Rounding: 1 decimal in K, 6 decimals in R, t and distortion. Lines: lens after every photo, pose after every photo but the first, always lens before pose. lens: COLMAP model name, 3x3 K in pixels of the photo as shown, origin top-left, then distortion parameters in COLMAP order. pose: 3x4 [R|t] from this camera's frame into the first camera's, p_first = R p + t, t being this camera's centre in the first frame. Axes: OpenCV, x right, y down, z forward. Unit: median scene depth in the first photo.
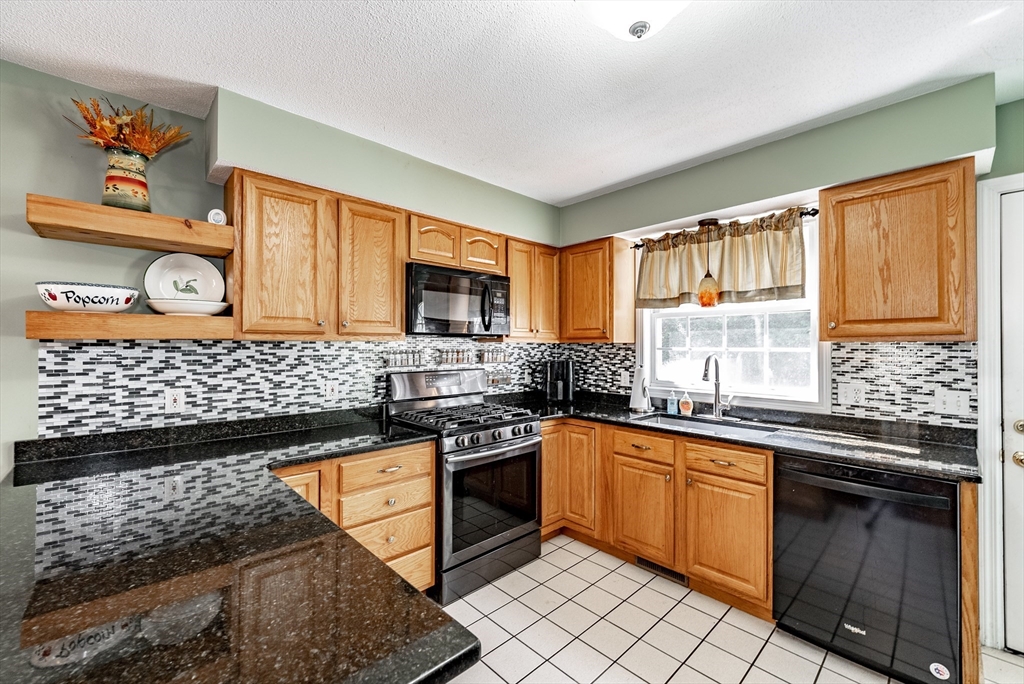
lens RADIAL K [[421.5, 0, 501.3], [0, 421.5, 342.7], [0, 0, 1]] dist [0.002712, -0.001779]
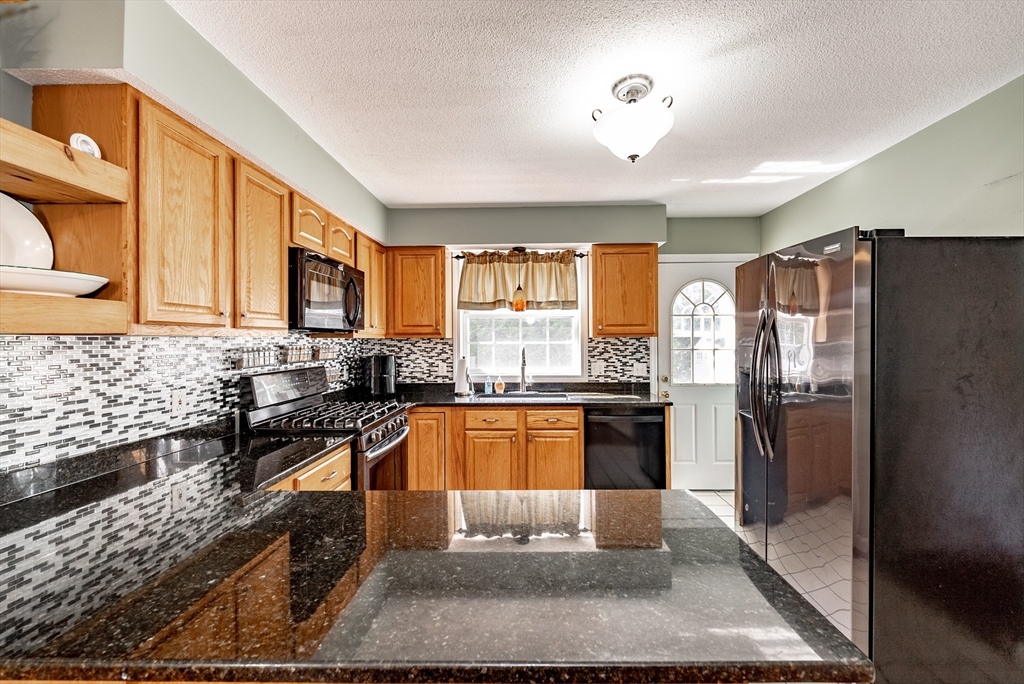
lens RADIAL K [[421.5, 0, 520.2], [0, 421.5, 340.7], [0, 0, 1]] dist [0.002712, -0.001779]
pose [[0.703960, -0.006649, 0.710209, -0.574440], [0.002534, 0.999973, 0.006850, -0.000436], [-0.710235, -0.003022, 0.703958, 0.051938]]
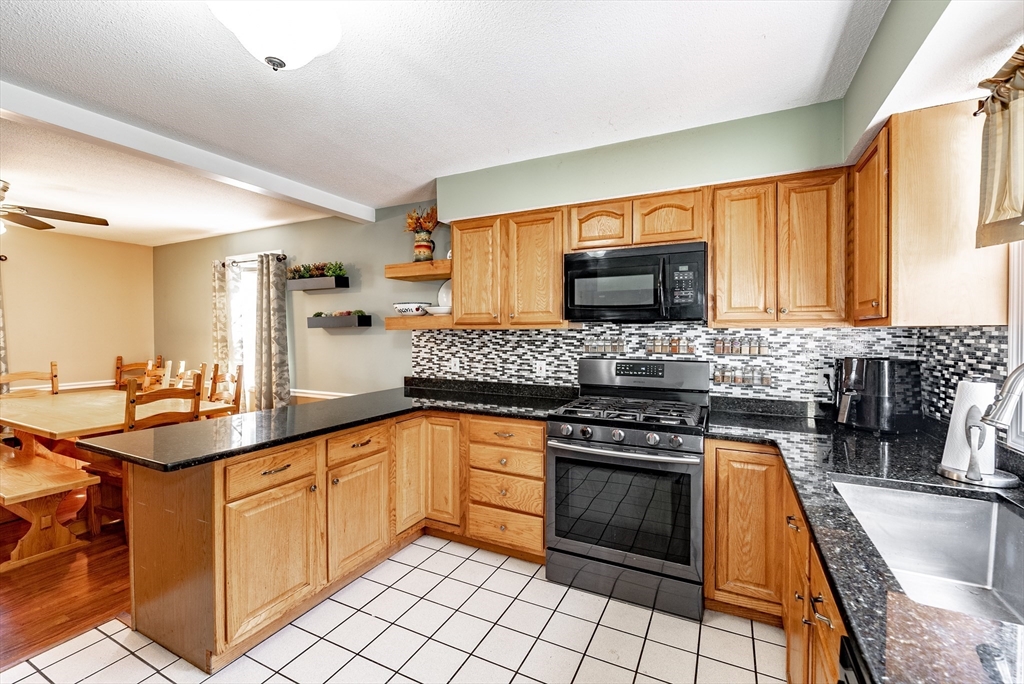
lens RADIAL K [[421.5, 0, 508.3], [0, 421.5, 335.3], [0, 0, 1]] dist [0.002712, -0.001779]
pose [[0.353066, 0.001883, -0.935596, 0.814215], [0.006650, 0.999968, 0.004522, 0.009798], [0.935575, -0.007818, 0.353042, 0.540943]]
